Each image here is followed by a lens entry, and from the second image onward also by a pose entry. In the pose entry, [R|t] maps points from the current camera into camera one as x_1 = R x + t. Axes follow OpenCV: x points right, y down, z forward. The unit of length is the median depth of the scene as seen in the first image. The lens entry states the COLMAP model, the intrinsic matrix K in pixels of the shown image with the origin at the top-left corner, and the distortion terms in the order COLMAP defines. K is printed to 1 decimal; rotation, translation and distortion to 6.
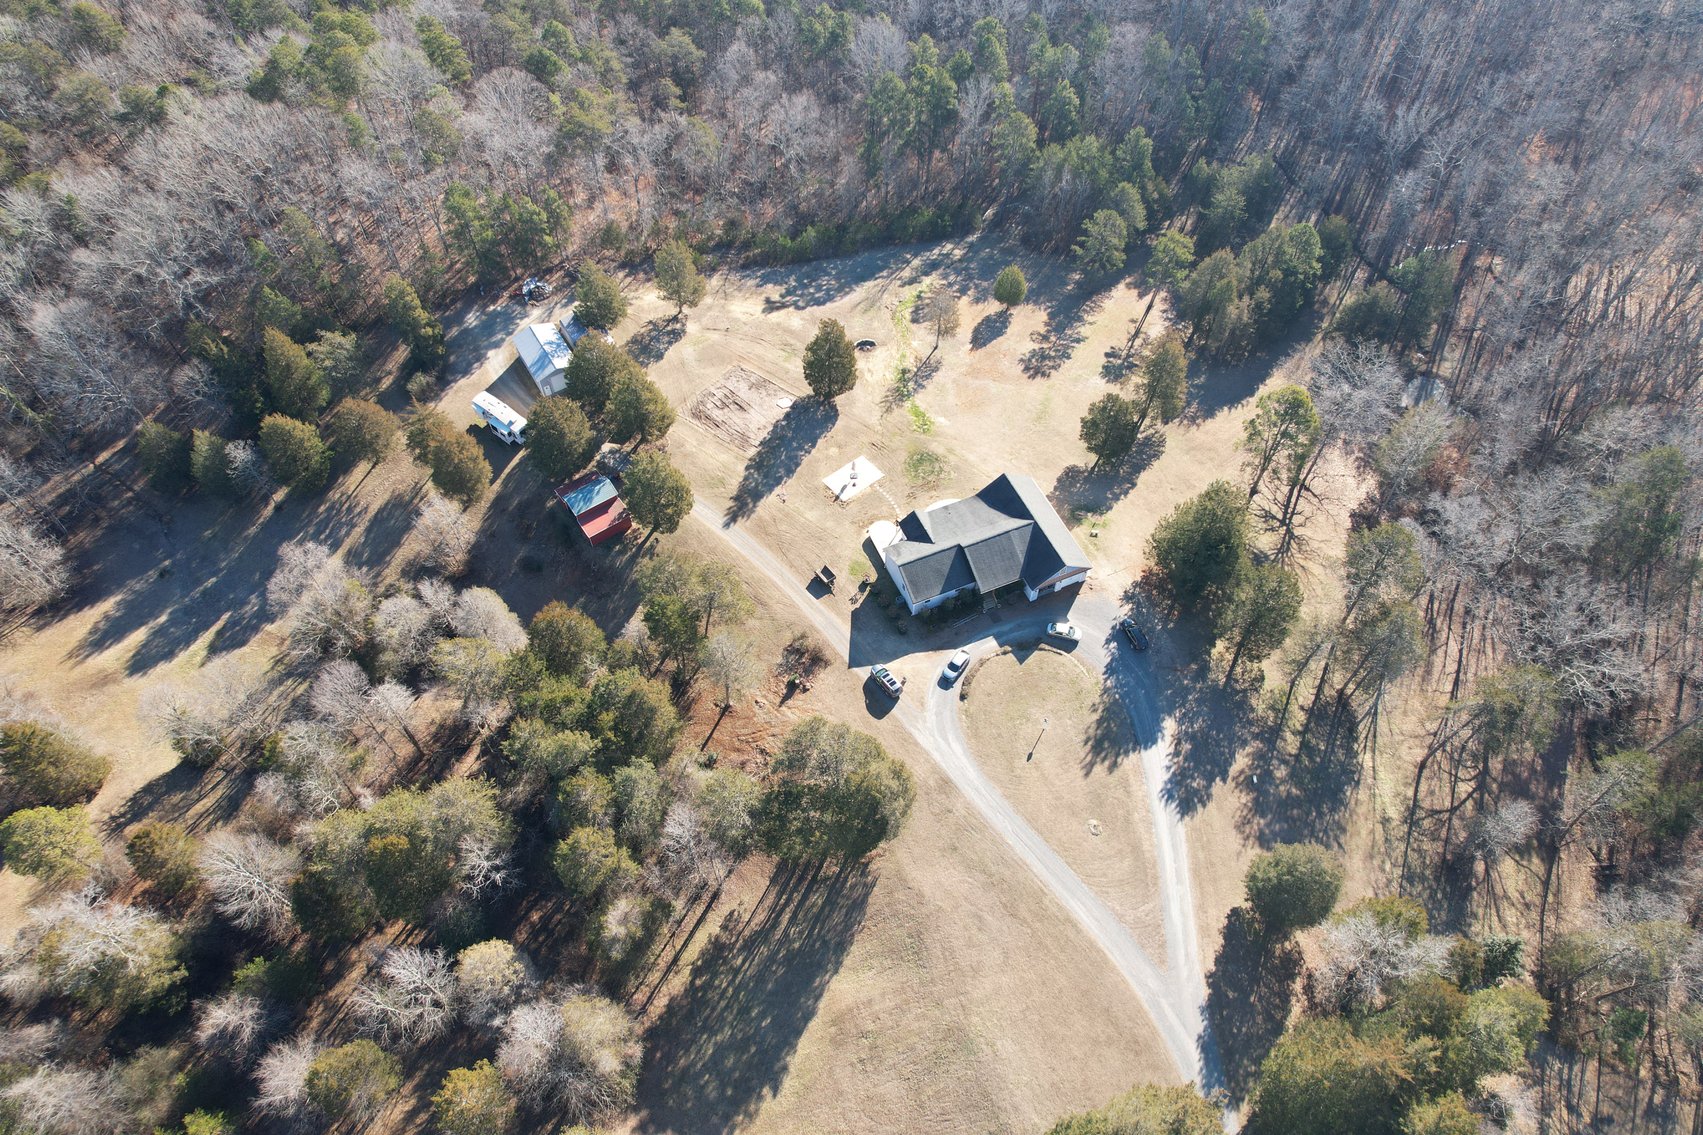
lens RADIAL K [[1090.5, 0, 851.5], [0, 1090.5, 567.5], [0, 0, 1]] dist [-0.062381, 0.037025]
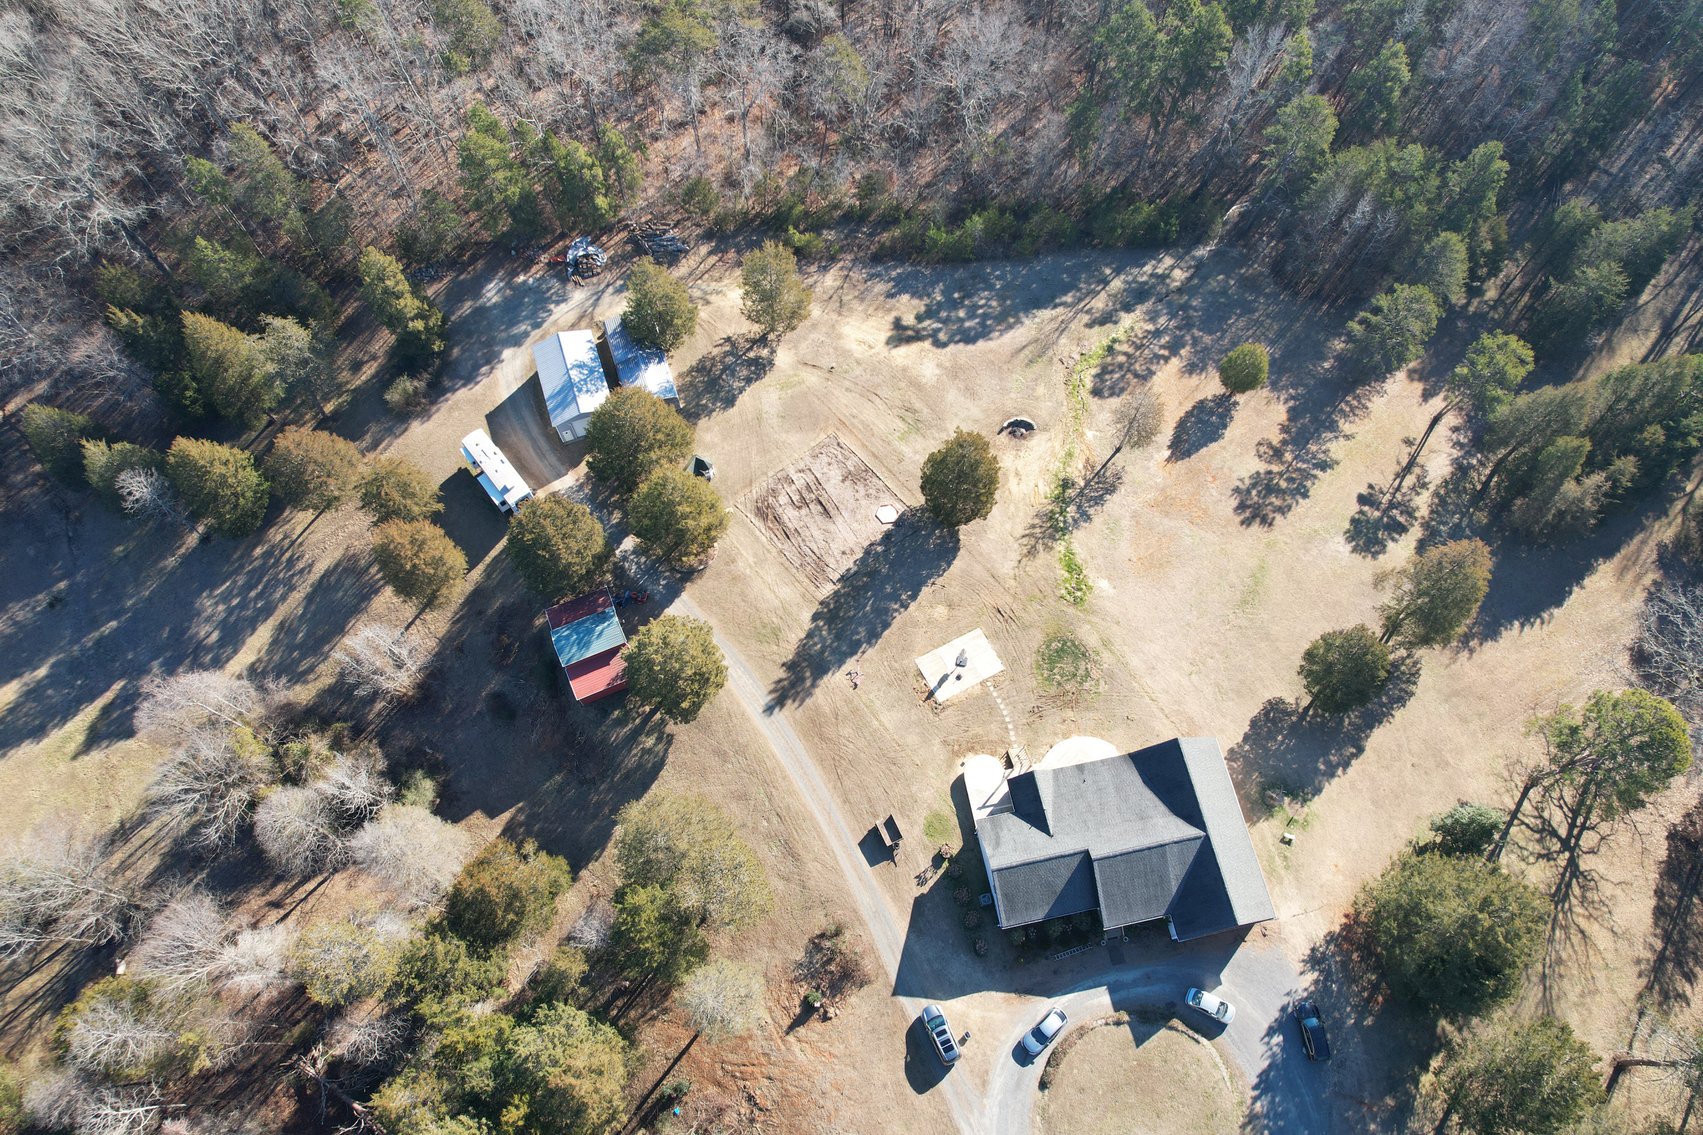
lens RADIAL K [[1102.4, 0, 851.4], [0, 1102.4, 576.2], [0, 0, 1]] dist [-0.080742, 0.072359]
pose [[0.978527, 0.188195, -0.084069, -0.016690], [-0.168055, 0.964599, 0.203240, -0.251823], [0.119341, -0.184748, 0.975513, 0.293514]]
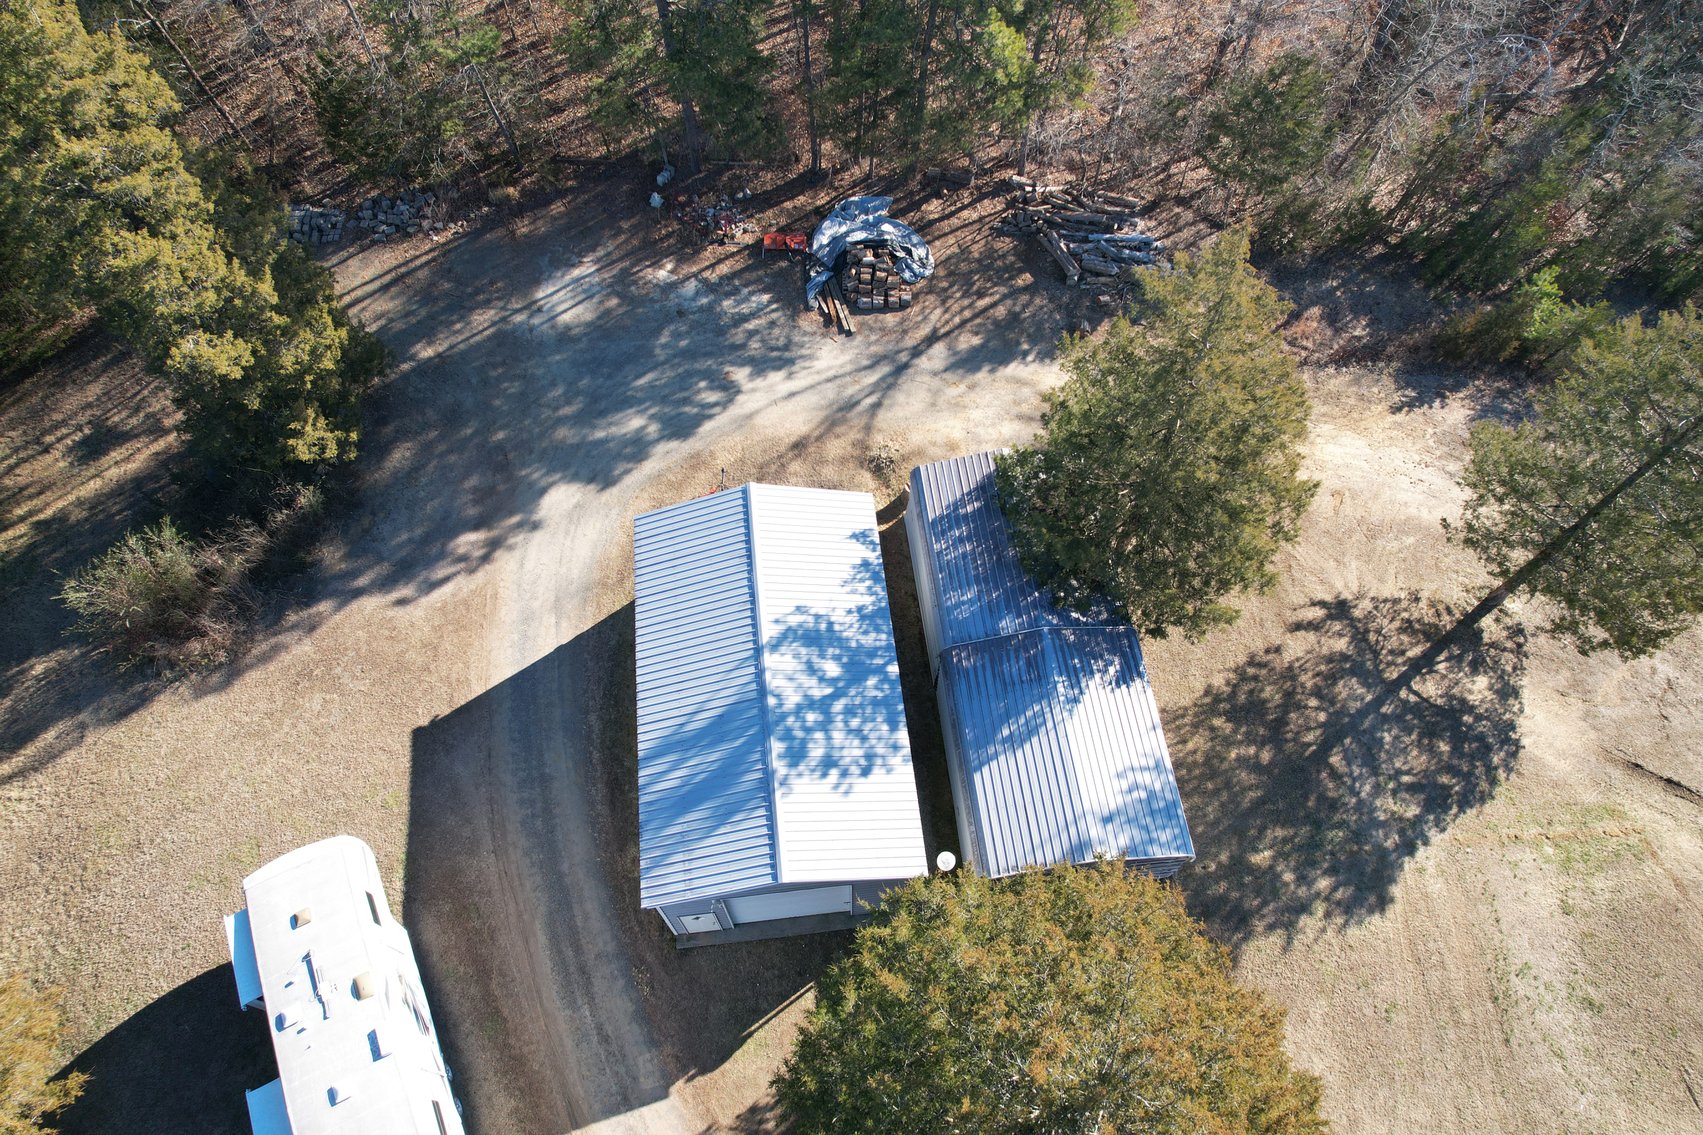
lens RADIAL K [[1090.5, 0, 851.5], [0, 1090.5, 567.5], [0, 0, 1]] dist [-0.062381, 0.037025]
pose [[0.908096, 0.365424, -0.204519, -0.243473], [-0.345795, 0.929817, 0.125966, -0.242256], [0.236196, -0.043667, 0.970724, 0.841648]]
